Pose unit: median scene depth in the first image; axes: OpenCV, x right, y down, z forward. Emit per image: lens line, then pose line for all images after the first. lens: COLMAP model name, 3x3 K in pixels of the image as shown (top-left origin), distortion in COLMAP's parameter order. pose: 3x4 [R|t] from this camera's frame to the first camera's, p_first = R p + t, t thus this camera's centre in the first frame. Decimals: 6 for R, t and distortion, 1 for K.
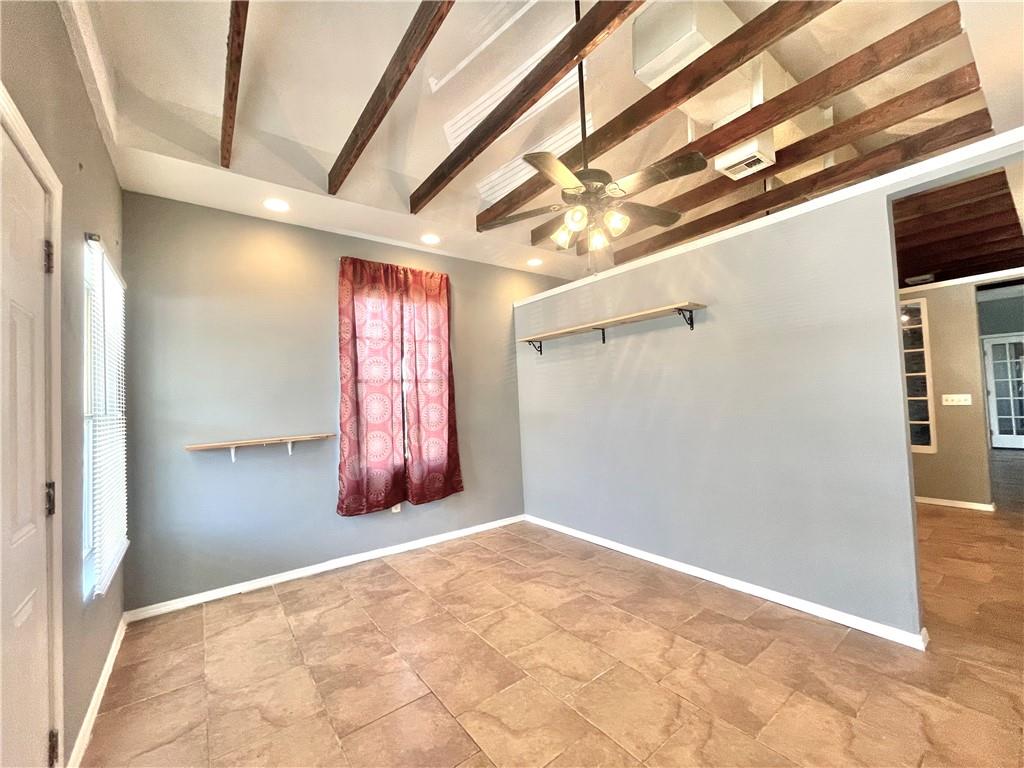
lens RADIAL K [[414.4, 0, 508.7], [0, 414.4, 385.2], [0, 0, 1]] dist [0.000749, 0.000535]
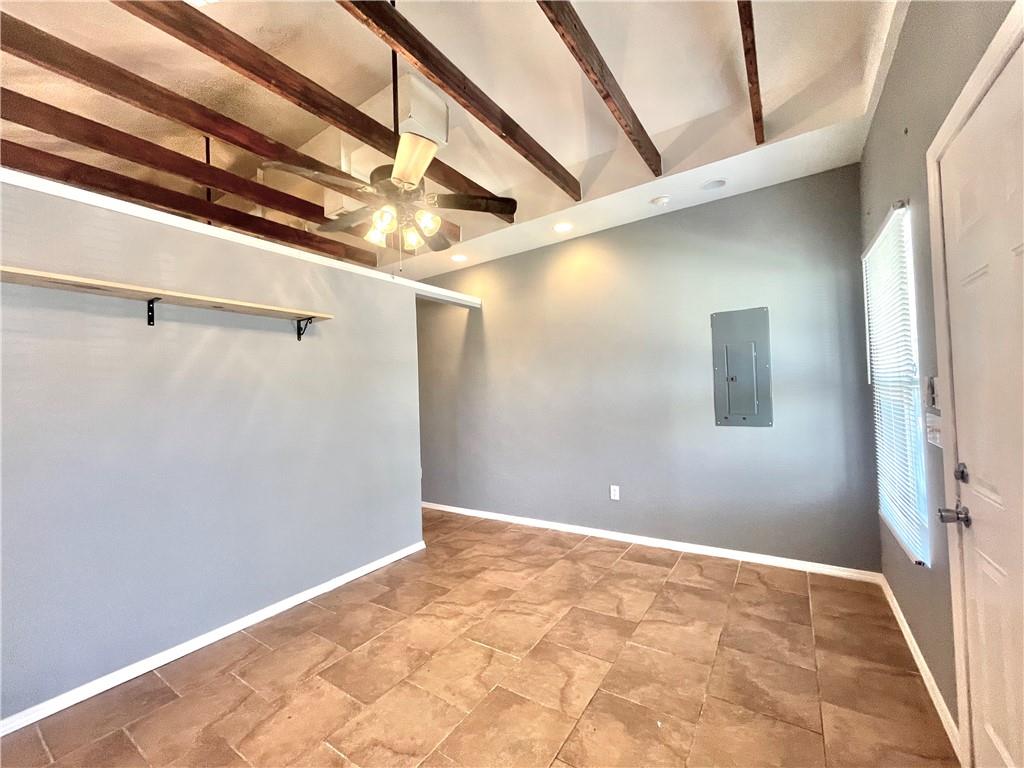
lens RADIAL K [[414.4, 0, 509.4], [0, 414.4, 385.8], [0, 0, 1]] dist [0.000749, 0.000535]
pose [[-0.323111, 0.076723, 0.943246, -0.794615], [0.015765, 0.997006, -0.075695, 0.065823], [-0.946230, -0.009587, -0.323353, 1.107605]]
